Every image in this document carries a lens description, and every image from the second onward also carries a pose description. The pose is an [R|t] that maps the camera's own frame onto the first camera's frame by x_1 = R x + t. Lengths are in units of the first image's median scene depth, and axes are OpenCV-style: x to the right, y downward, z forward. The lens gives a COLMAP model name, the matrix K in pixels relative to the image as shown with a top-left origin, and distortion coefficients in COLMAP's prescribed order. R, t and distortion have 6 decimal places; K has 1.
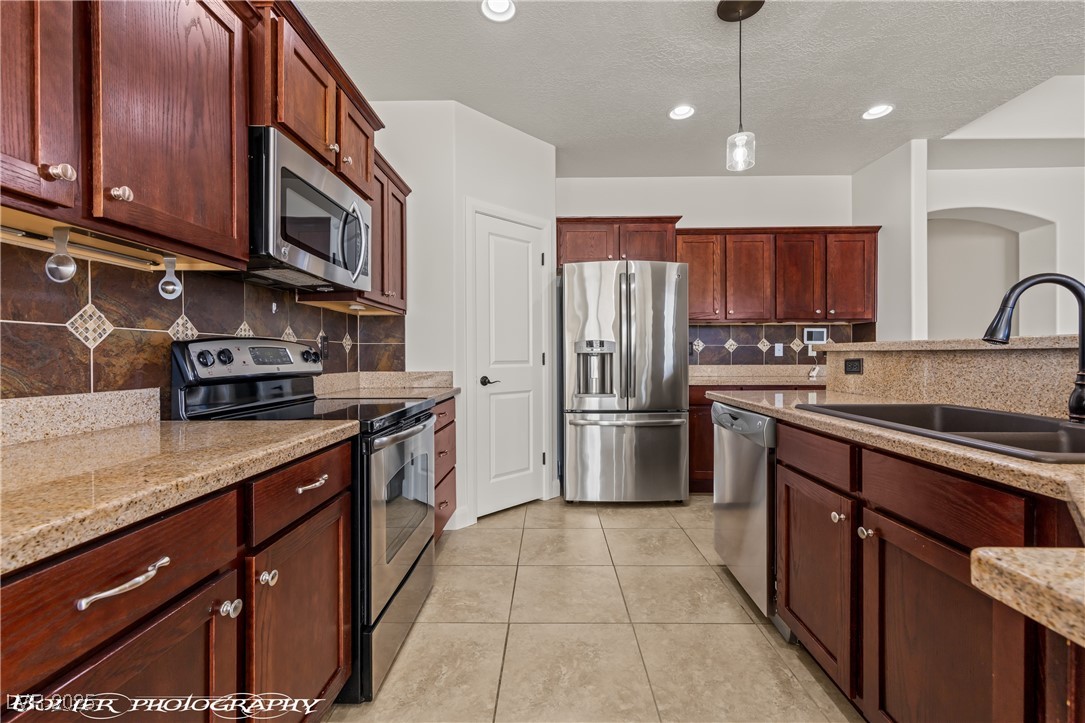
lens RADIAL K [[448.6, 0, 542.5], [0, 448.6, 361.5], [0, 0, 1]] dist [-0.029278, 0.000017]
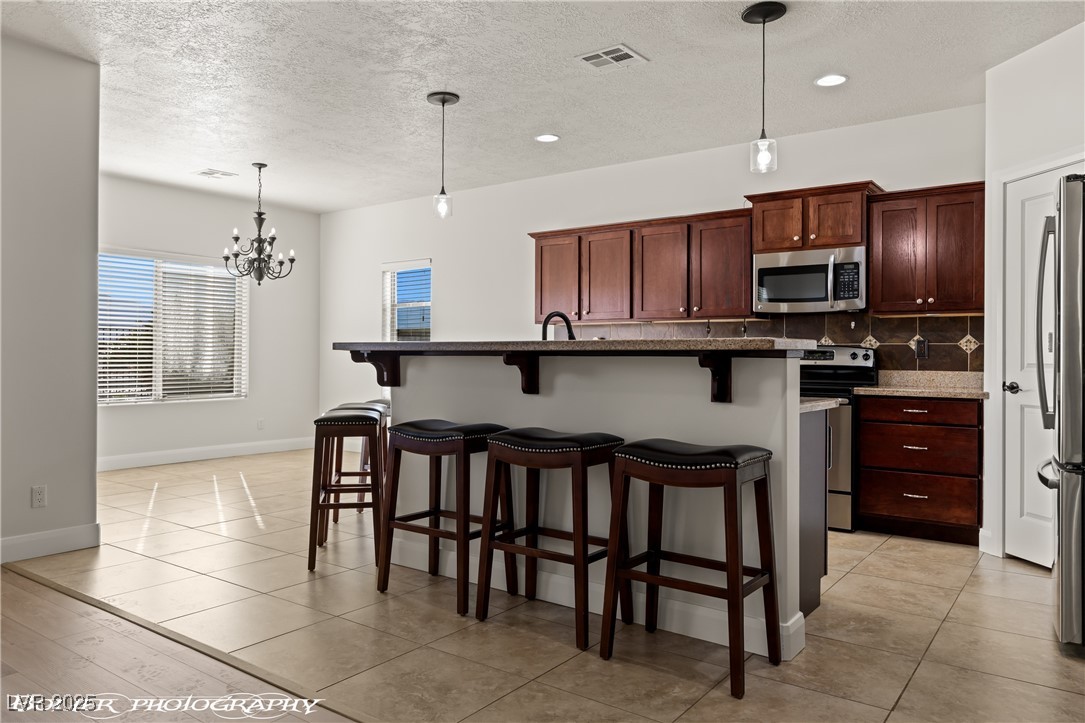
lens RADIAL K [[766.2, 0, 542.5], [0, 766.2, 361.5], [0, 0, 1]] dist [0.001398, 0.000357]
pose [[-0.573905, 0.008199, -0.818881, 1.424122], [-0.011853, 0.999762, 0.018317, -0.018307], [0.818836, 0.020219, -0.573671, 1.045437]]
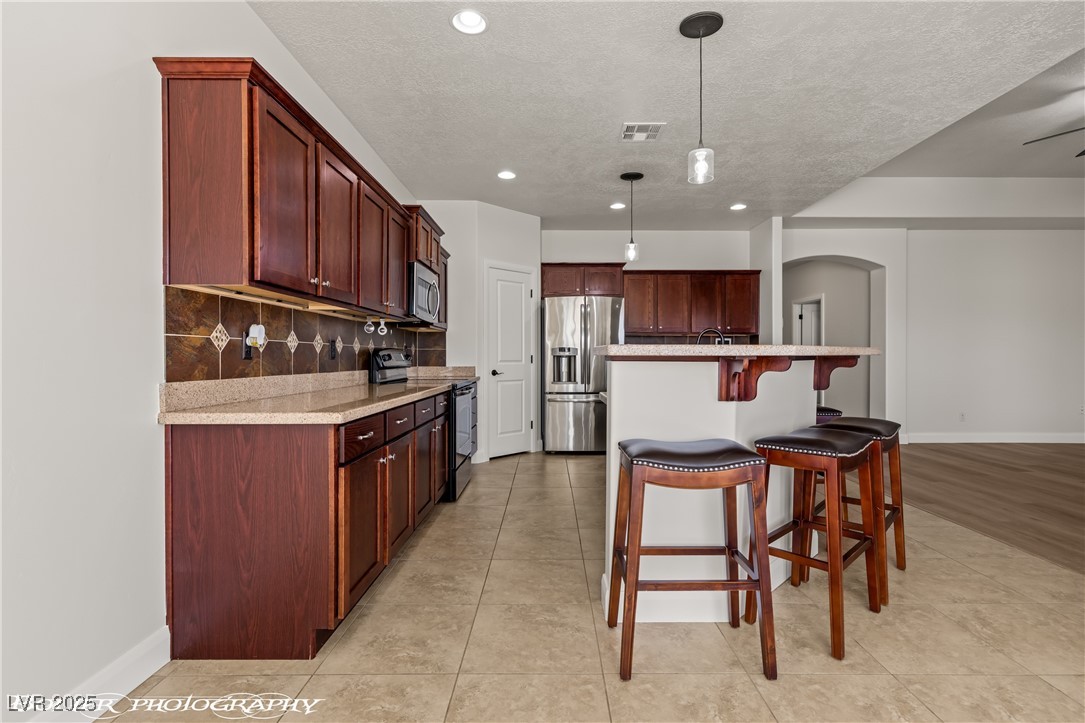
lens RADIAL K [[502.8, 0, 542.5], [0, 502.8, 361.5], [0, 0, 1]] dist [0.000431, -0.000001]
pose [[0.999939, 0.003668, 0.010431, 0.022278], [-0.003636, 0.999989, -0.003050, 0.007702], [-0.010442, 0.003012, 0.999941, -0.747510]]
